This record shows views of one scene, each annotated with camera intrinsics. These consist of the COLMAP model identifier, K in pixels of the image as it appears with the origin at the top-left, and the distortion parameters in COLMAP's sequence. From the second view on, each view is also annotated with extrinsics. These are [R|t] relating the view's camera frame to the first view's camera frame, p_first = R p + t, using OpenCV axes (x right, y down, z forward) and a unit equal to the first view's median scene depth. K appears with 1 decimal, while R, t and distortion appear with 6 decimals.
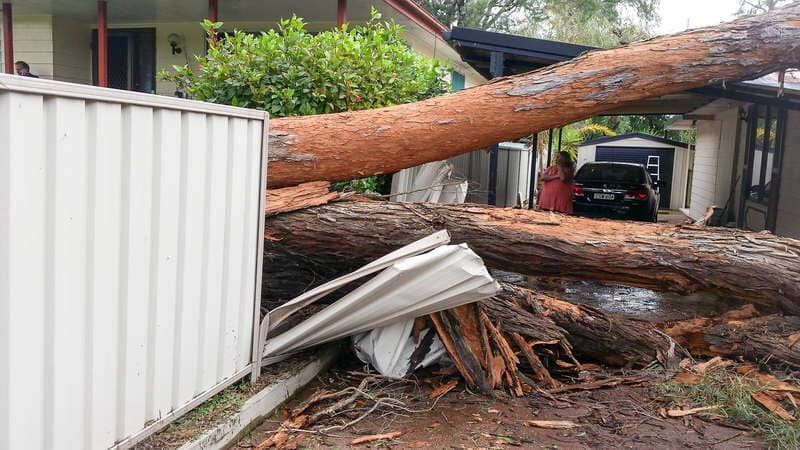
lens RADIAL K [[647.0, 0, 400.0], [0, 647.0, 225.0], [0, 0, 1]] dist [0.171921, -0.365926]
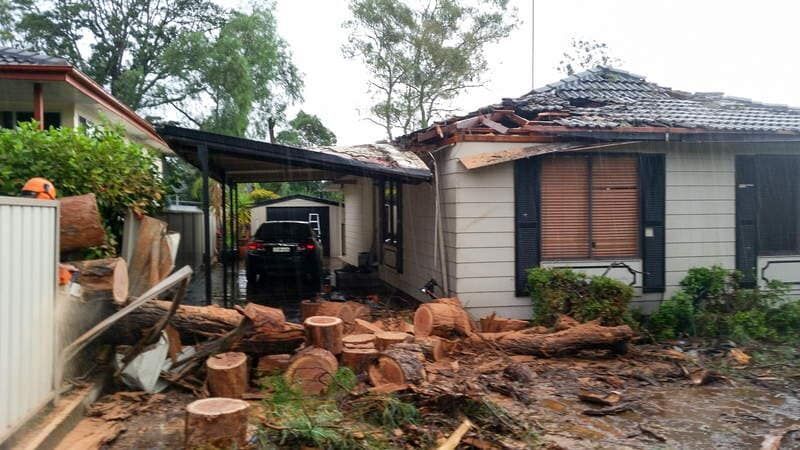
lens RADIAL K [[647.0, 0, 400.0], [0, 647.0, 225.0], [0, 0, 1]] dist [0.171921, -0.365926]
pose [[0.875656, -0.057057, 0.479553, -0.185171], [0.100272, 0.992837, -0.064968, 0.030467], [-0.472411, 0.104976, 0.875104, -0.428084]]
